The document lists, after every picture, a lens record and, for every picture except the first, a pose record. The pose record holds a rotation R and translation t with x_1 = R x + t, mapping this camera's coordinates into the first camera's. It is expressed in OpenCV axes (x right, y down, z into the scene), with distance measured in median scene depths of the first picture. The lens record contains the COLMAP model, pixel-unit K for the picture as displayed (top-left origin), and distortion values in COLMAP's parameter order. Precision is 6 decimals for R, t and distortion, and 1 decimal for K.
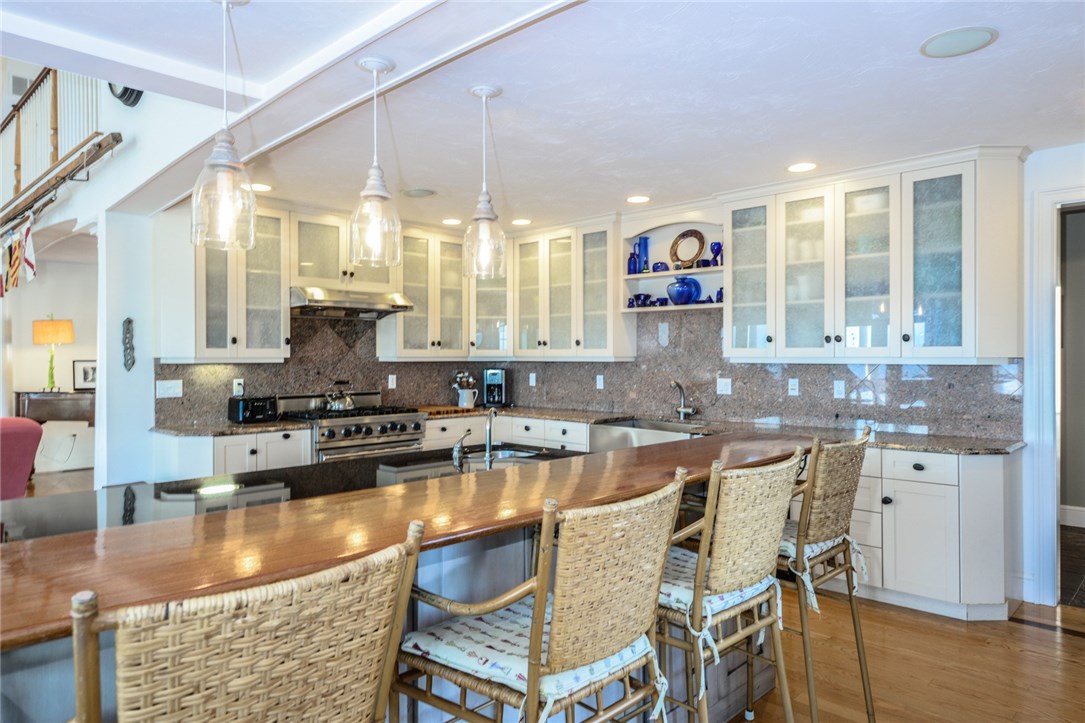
lens RADIAL K [[694.4, 0, 542.5], [0, 694.4, 361.5], [0, 0, 1]] dist [-0.000037, -0.000629]
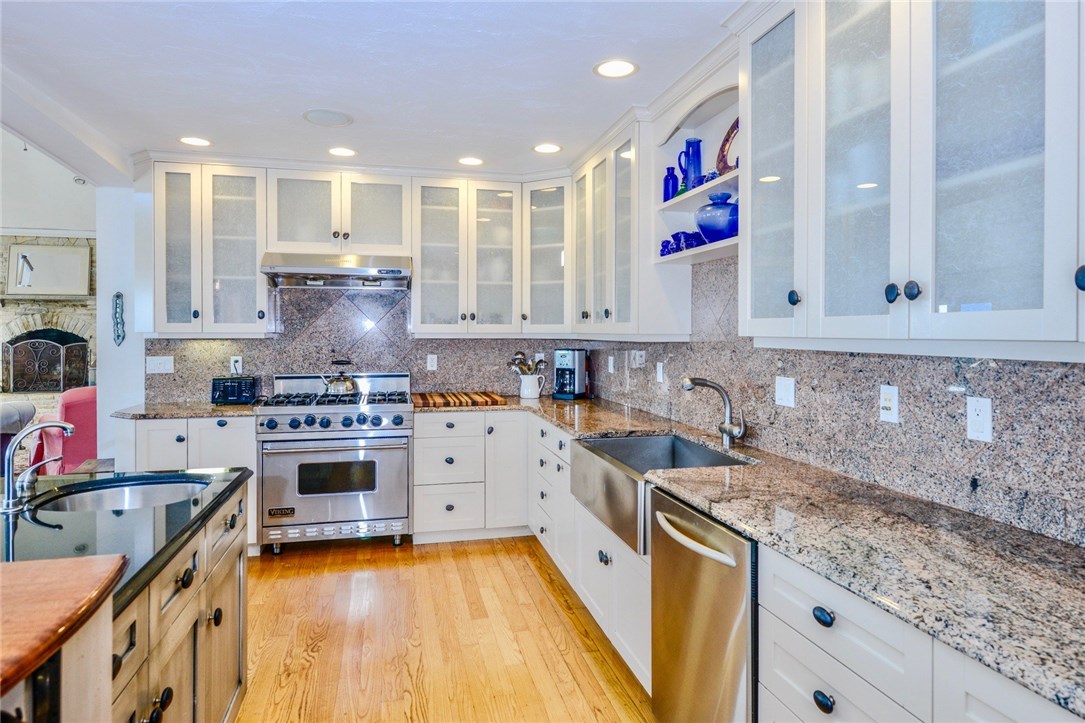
lens RADIAL K [[629.6, 0, 542.5], [0, 629.6, 361.5], [0, 0, 1]] dist [0.024016, 0.000398]
pose [[0.850611, 0.029023, -0.524994, 0.364372], [-0.008271, 0.999090, 0.041832, -0.006589], [0.525730, -0.031240, 0.850078, 0.496700]]
